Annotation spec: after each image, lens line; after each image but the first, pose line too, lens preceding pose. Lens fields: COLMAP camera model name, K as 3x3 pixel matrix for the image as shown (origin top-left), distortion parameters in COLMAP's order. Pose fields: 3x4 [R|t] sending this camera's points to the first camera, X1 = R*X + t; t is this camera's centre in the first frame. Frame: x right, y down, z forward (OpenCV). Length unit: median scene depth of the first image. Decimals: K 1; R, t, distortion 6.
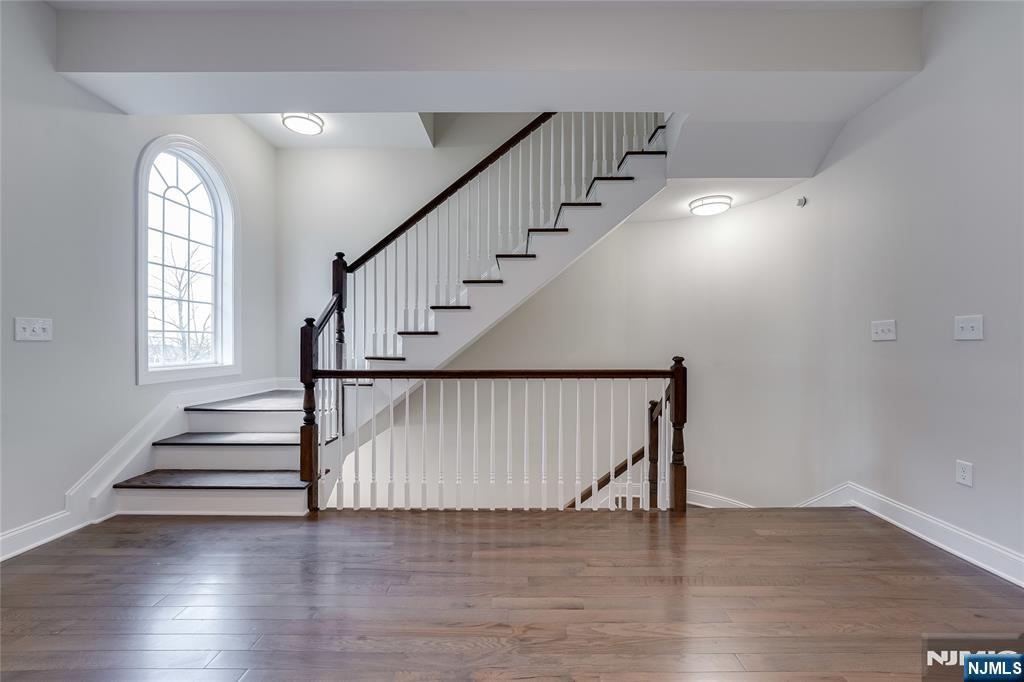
lens RADIAL K [[411.5, 0, 518.6], [0, 411.5, 337.2], [0, 0, 1]] dist [-0.012674, 0.001612]
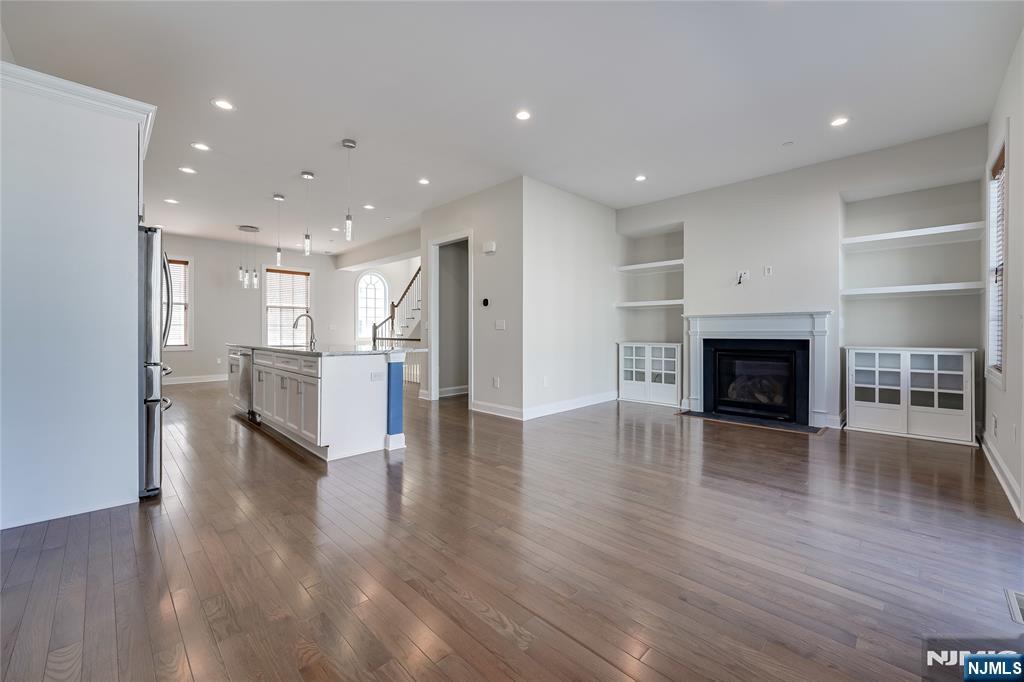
lens RADIAL K [[411.5, 0, 512.4], [0, 411.5, 331.5], [0, 0, 1]] dist [-0.012674, 0.001612]
pose [[0.710876, 0.008560, -0.703265, 2.978195], [0.006987, 0.999791, 0.019232, -0.032998], [0.703283, -0.018586, 0.710667, -0.759246]]
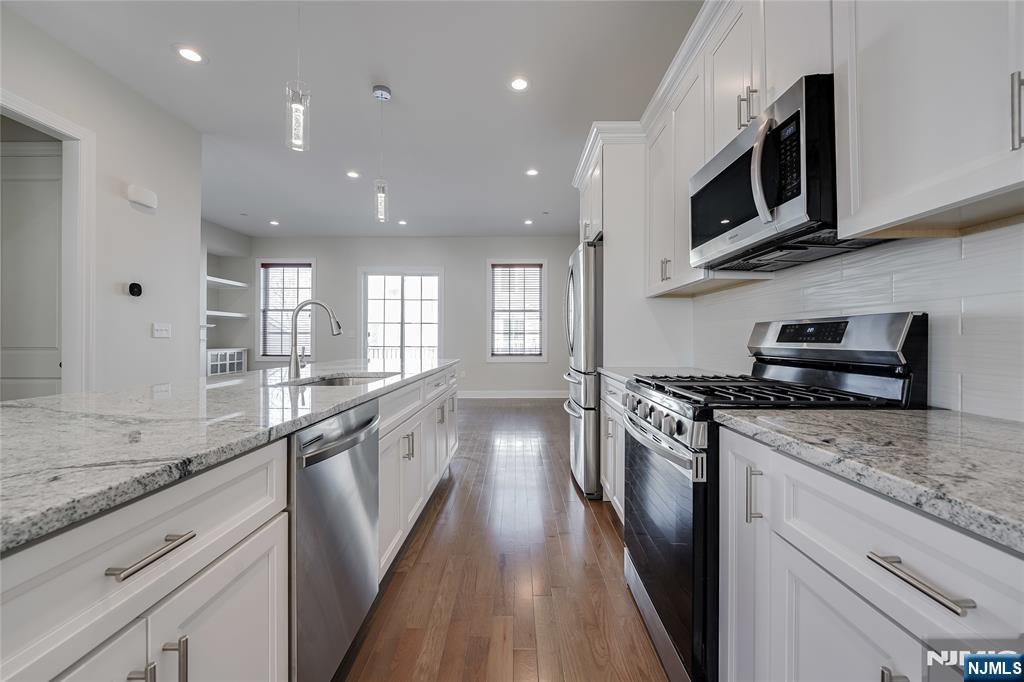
lens RADIAL K [[411.5, 0, 515.7], [0, 411.5, 336.9], [0, 0, 1]] dist [-0.012674, 0.001612]
pose [[-0.008525, 0.008559, 0.999927, 0.299354], [-0.009183, 0.999921, -0.008637, -0.003866], [-0.999921, -0.009256, -0.008445, -0.453999]]
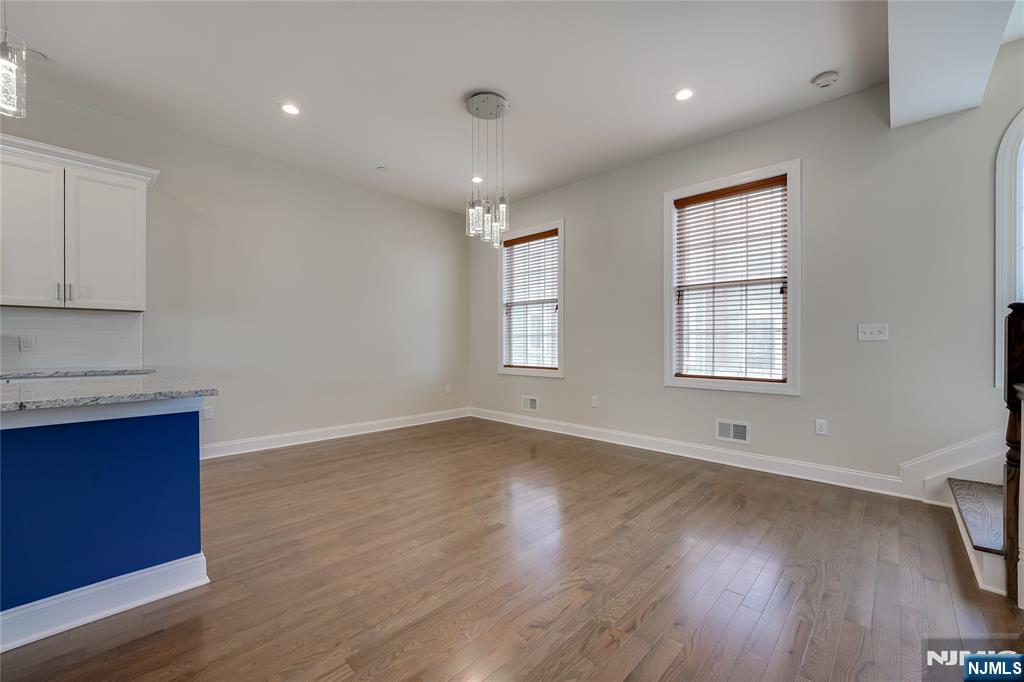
lens RADIAL K [[411.5, 0, 512.8], [0, 411.5, 345.9], [0, 0, 1]] dist [-0.012674, 0.001612]
pose [[-0.684506, 0.006781, -0.728975, 0.501724], [0.009612, 0.999954, 0.000276, 0.010865], [0.728943, -0.006818, -0.684540, 0.846959]]
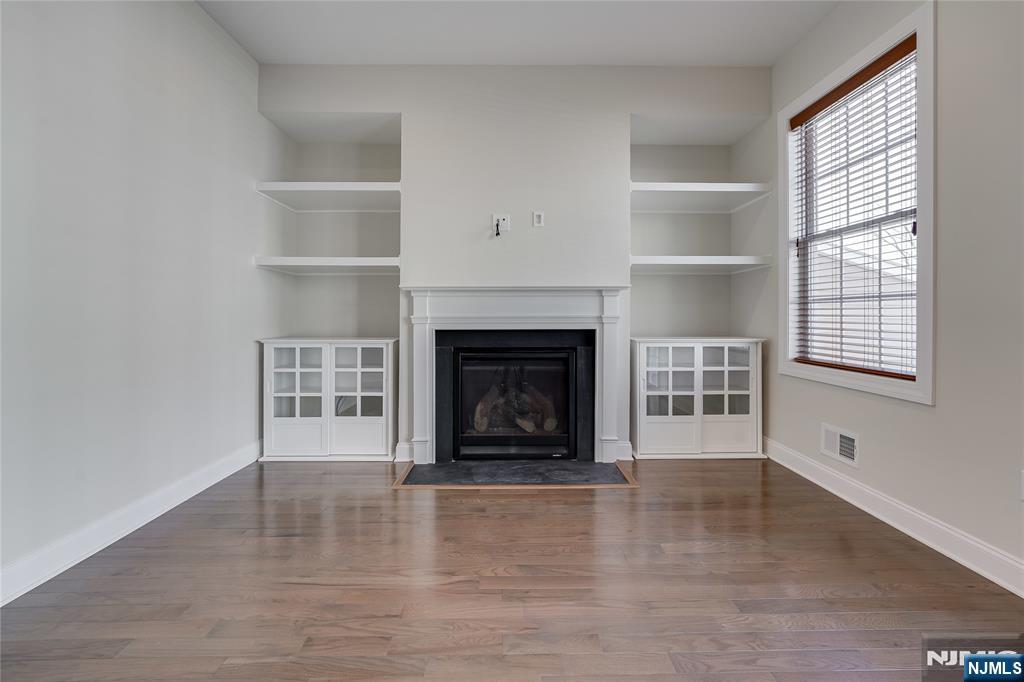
lens RADIAL K [[411.5, 0, 517.1], [0, 411.5, 313.0], [0, 0, 1]] dist [-0.012674, 0.001612]
pose [[0.999558, 0.009677, 0.028098, 2.403995], [-0.009781, 0.999946, 0.003548, -0.003864], [-0.028062, -0.003821, 0.999599, 0.227807]]
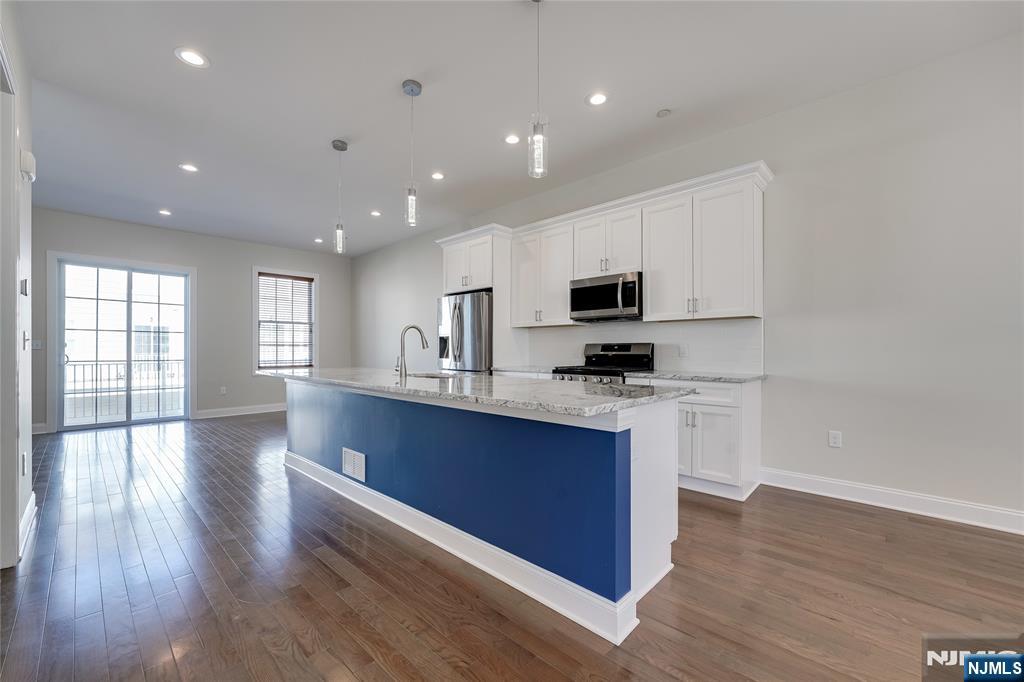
lens RADIAL K [[411.5, 0, 512.5], [0, 411.5, 351.4], [0, 0, 1]] dist [-0.012674, 0.001612]
pose [[-0.730890, 0.002967, 0.682489, 0.080207], [-0.003157, 0.999965, -0.007728, 0.007016], [-0.682488, -0.007803, -0.730855, 0.516241]]
